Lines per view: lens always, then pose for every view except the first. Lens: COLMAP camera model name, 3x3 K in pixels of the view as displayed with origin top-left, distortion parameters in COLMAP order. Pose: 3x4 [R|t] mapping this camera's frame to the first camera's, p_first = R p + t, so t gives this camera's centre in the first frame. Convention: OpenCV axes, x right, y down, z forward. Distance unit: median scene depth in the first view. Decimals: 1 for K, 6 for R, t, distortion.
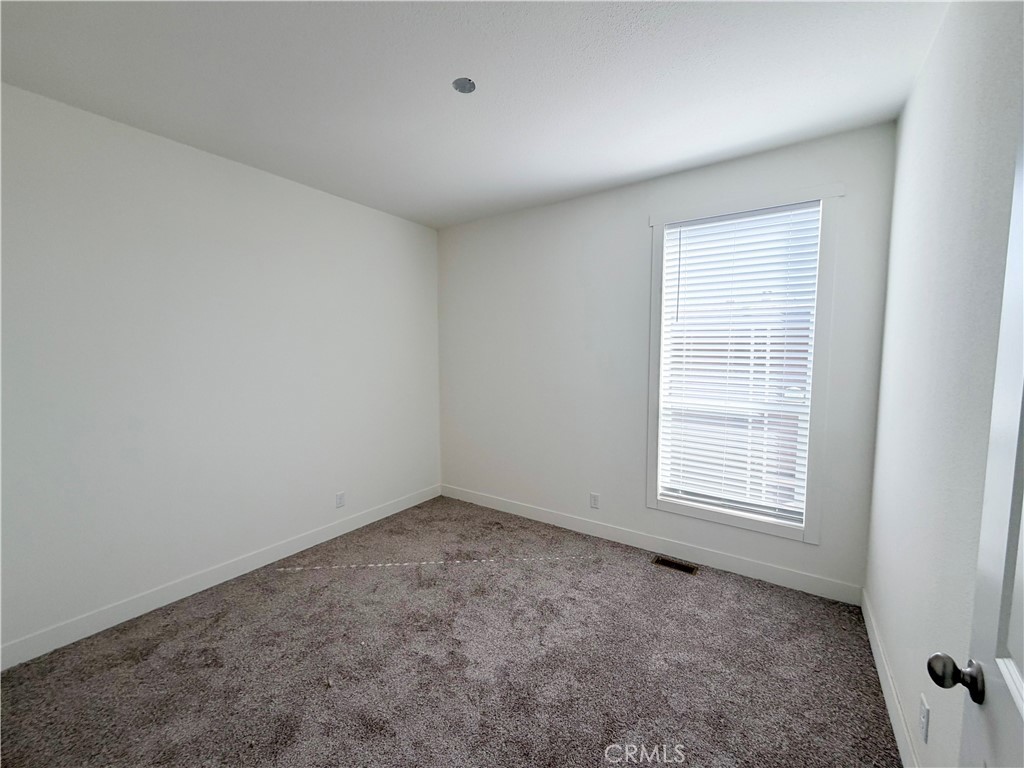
lens RADIAL K [[408.5, 0, 511.0], [0, 408.5, 388.6], [0, 0, 1]] dist [0.000963, -0.000315]
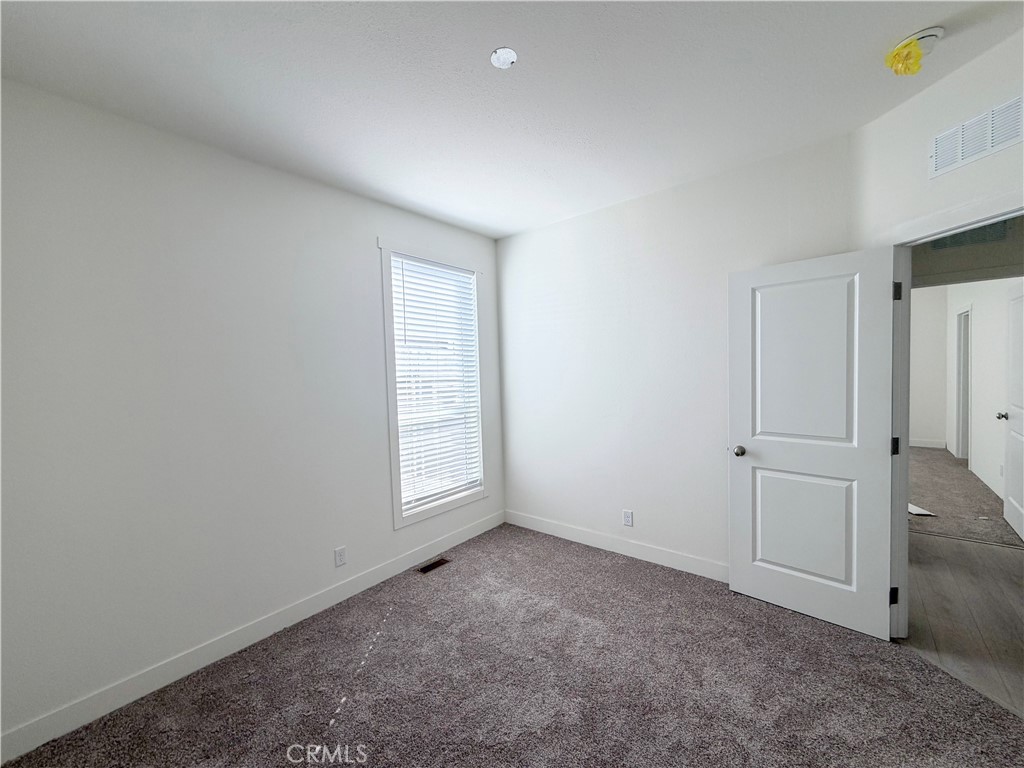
lens RADIAL K [[408.5, 0, 513.4], [0, 408.5, 382.1], [0, 0, 1]] dist [0.000963, -0.000315]
pose [[0.083983, -0.031568, 0.995967, -0.652694], [0.118692, 0.992699, 0.021456, -0.052579], [-0.989373, 0.116411, 0.087117, 0.635614]]
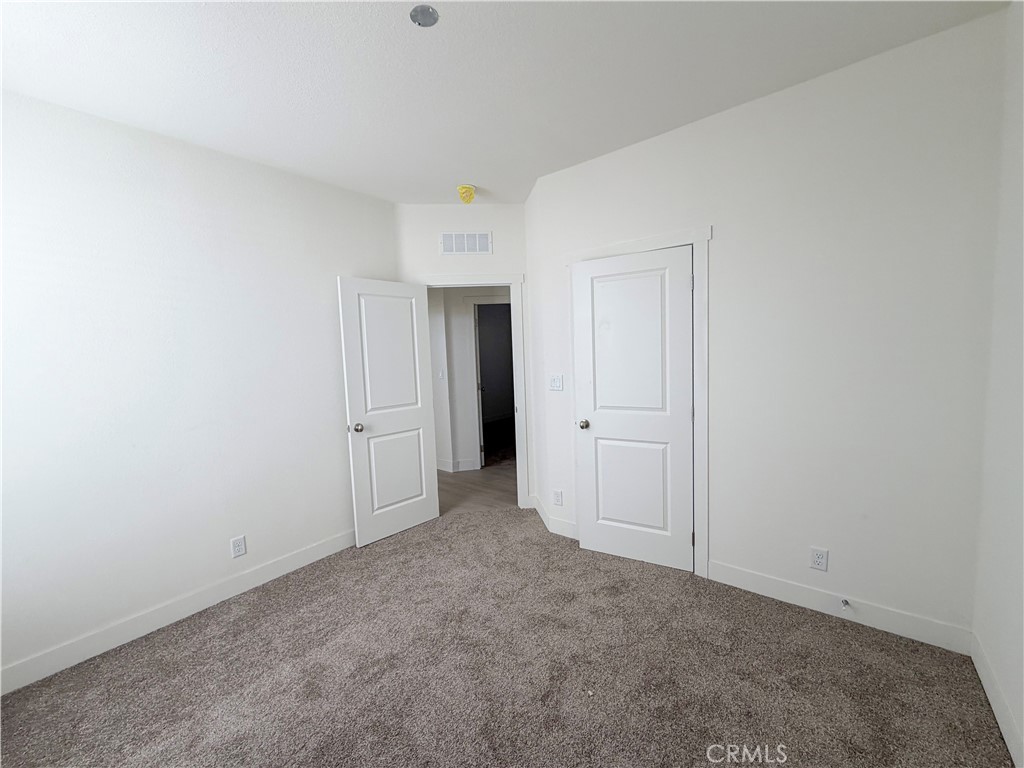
lens RADIAL K [[408.5, 0, 511.4], [0, 408.5, 382.1], [0, 0, 1]] dist [0.000963, -0.000315]
pose [[-0.996512, 0.035405, 0.075569, -0.206659], [0.047292, 0.985687, 0.161818, -0.097450], [-0.068759, 0.164827, -0.983923, 1.249185]]
